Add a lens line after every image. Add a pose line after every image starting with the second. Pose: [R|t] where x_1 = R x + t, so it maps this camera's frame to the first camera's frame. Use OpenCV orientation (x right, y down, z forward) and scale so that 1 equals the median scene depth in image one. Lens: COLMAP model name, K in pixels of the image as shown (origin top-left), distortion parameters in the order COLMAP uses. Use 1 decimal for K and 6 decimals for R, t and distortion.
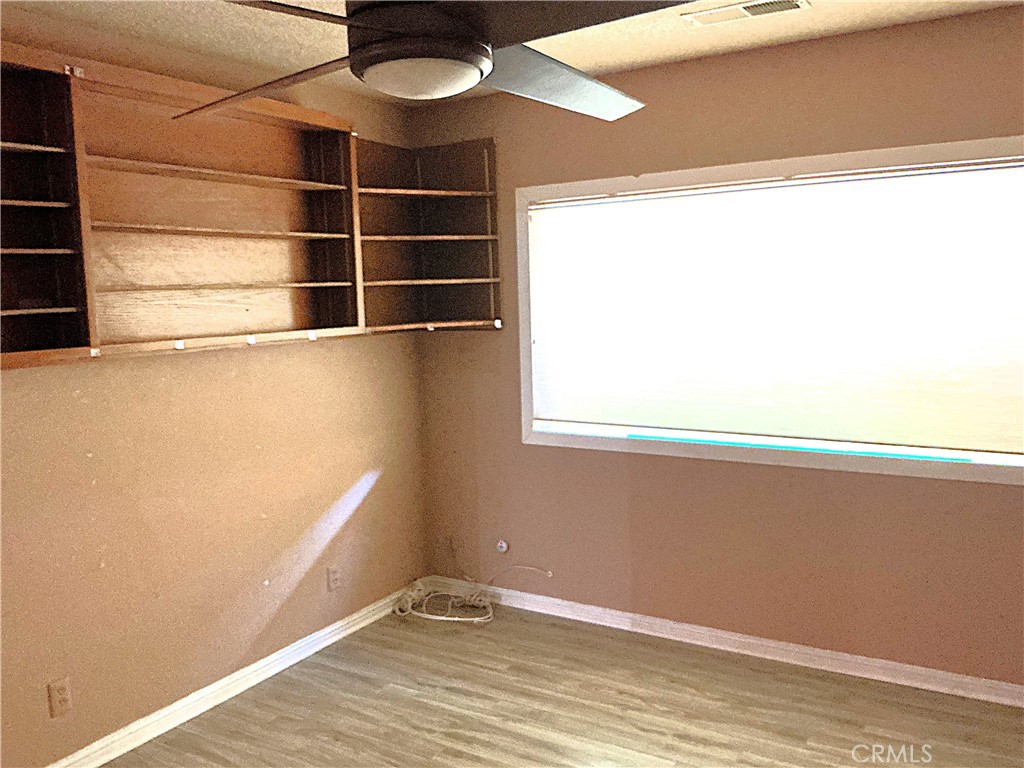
lens RADIAL K [[838.0, 0, 512.4], [0, 838.0, 386.5], [0, 0, 1]] dist [0.103893, -0.199805]
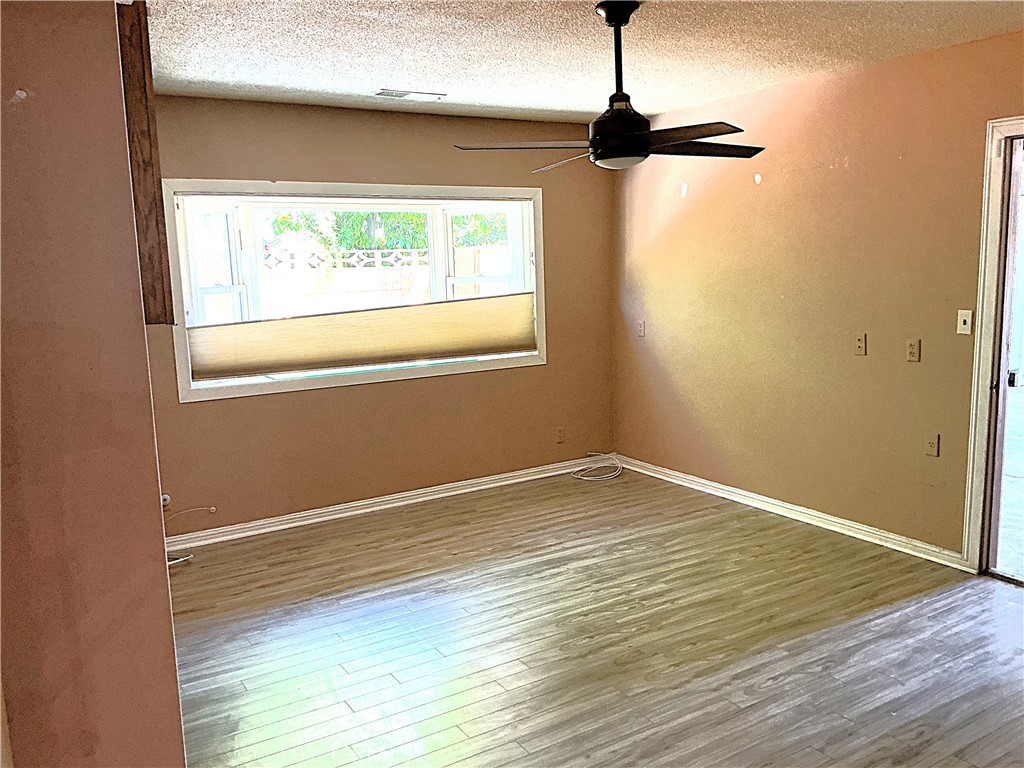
lens RADIAL K [[838.0, 0, 511.6], [0, 838.0, 382.1], [0, 0, 1]] dist [0.103893, -0.199805]
pose [[0.470245, -0.119739, 0.874375, -0.955850], [0.119769, 0.990246, 0.071194, 0.013979], [-0.874371, 0.071244, 0.480000, 0.058759]]
